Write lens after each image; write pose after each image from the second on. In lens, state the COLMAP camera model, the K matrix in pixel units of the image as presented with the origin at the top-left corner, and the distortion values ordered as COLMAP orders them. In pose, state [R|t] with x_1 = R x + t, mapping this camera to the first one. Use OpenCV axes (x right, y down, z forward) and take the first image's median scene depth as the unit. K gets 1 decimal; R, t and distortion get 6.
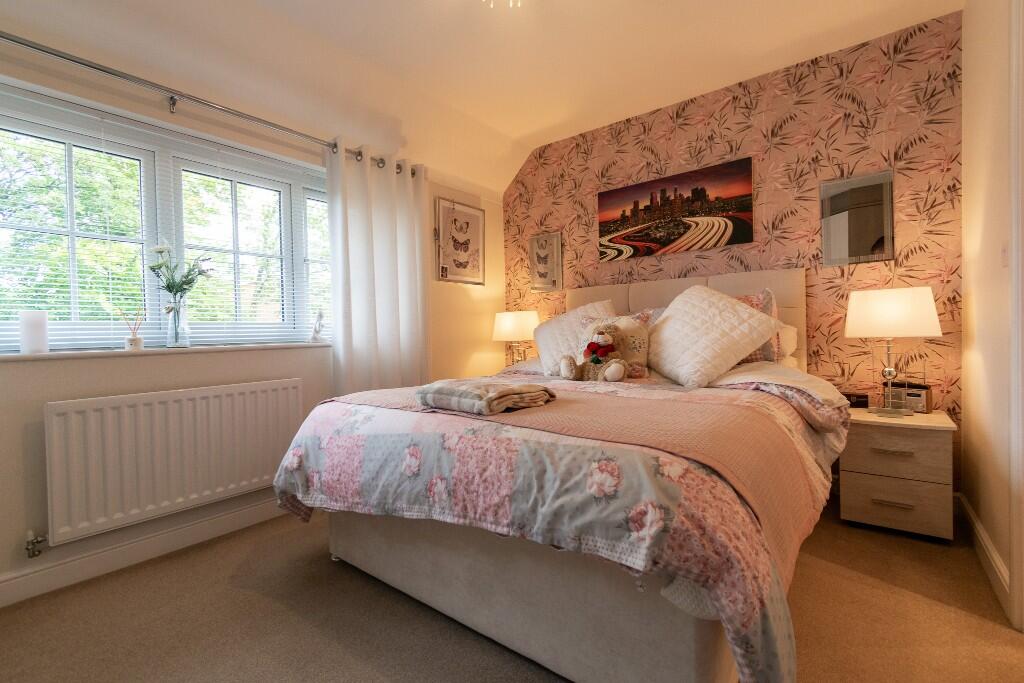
lens RADIAL K [[453.8, 0, 510.0], [0, 453.8, 338.2], [0, 0, 1]] dist [0.004526, -0.000094]
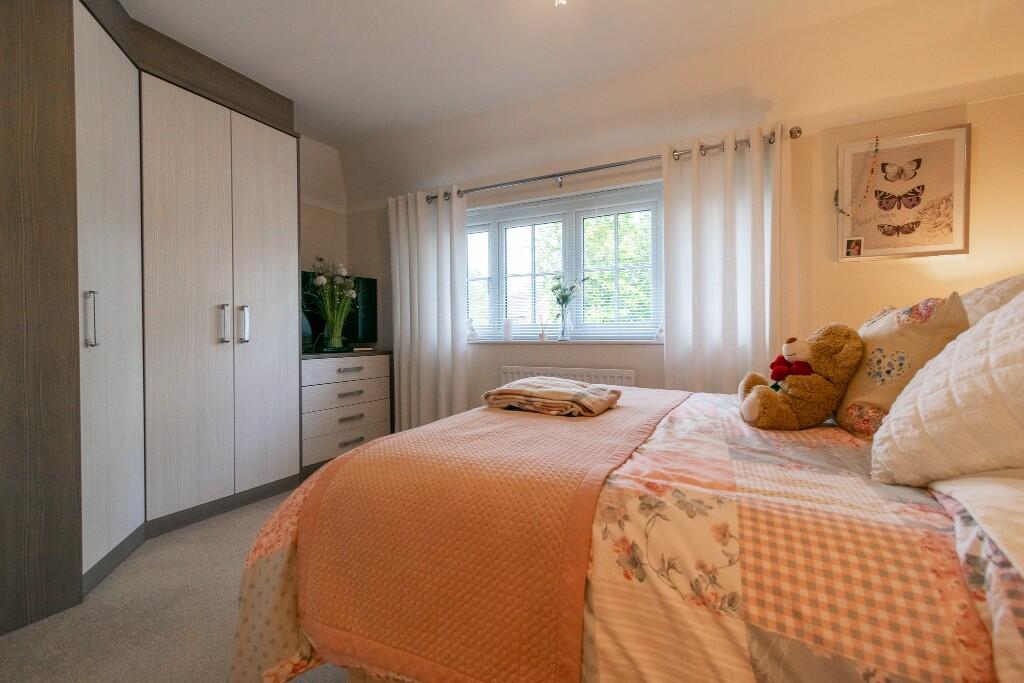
lens RADIAL K [[453.8, 0, 512.7], [0, 453.8, 338.4], [0, 0, 1]] dist [0.004526, -0.000094]
pose [[0.178859, 0.031706, -0.983364, 0.525557], [-0.014369, 0.999458, 0.029611, -0.020196], [0.983770, 0.008834, 0.179218, 0.400257]]
